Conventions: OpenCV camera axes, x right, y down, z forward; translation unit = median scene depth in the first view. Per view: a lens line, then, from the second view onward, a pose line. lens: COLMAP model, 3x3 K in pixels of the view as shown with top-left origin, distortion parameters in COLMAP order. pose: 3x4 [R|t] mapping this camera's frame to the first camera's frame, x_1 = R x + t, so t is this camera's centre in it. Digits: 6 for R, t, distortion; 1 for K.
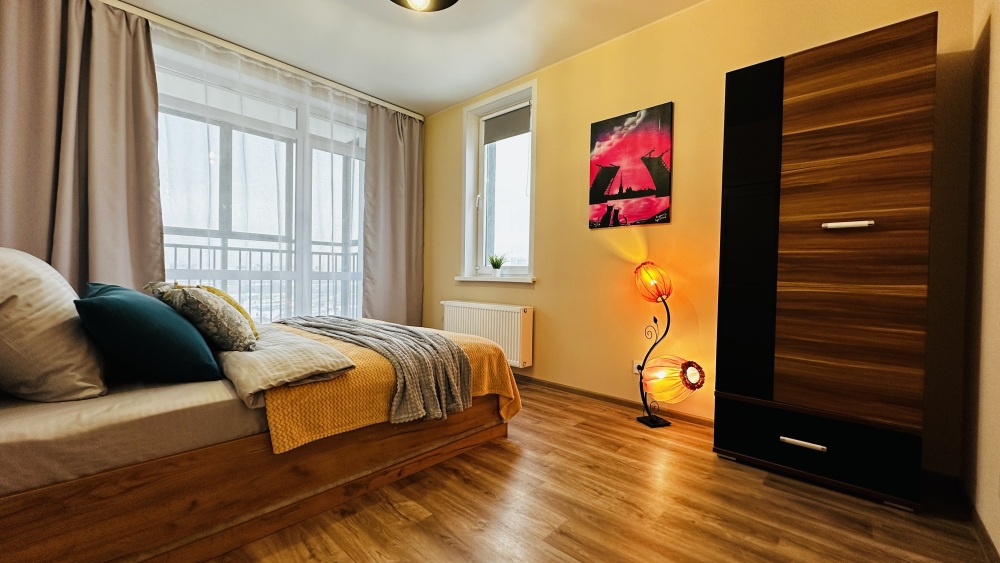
lens RADIAL K [[397.1, 0, 501.3], [0, 397.1, 283.2], [0, 0, 1]] dist [-0.000463, 0.000010]
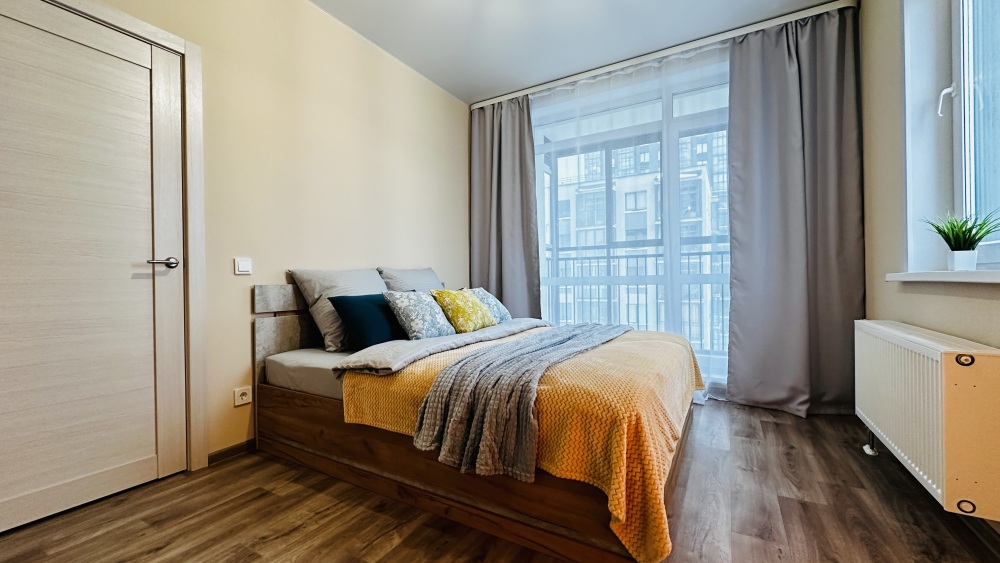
lens RADIAL K [[397.1, 0, 501.3], [0, 397.1, 283.2], [0, 0, 1]] dist [-0.000463, 0.000010]
pose [[0.212237, -0.017870, -0.977055, 0.568576], [0.001350, 0.999837, -0.017994, 0.007433], [0.977217, 0.002500, 0.212227, 0.876494]]
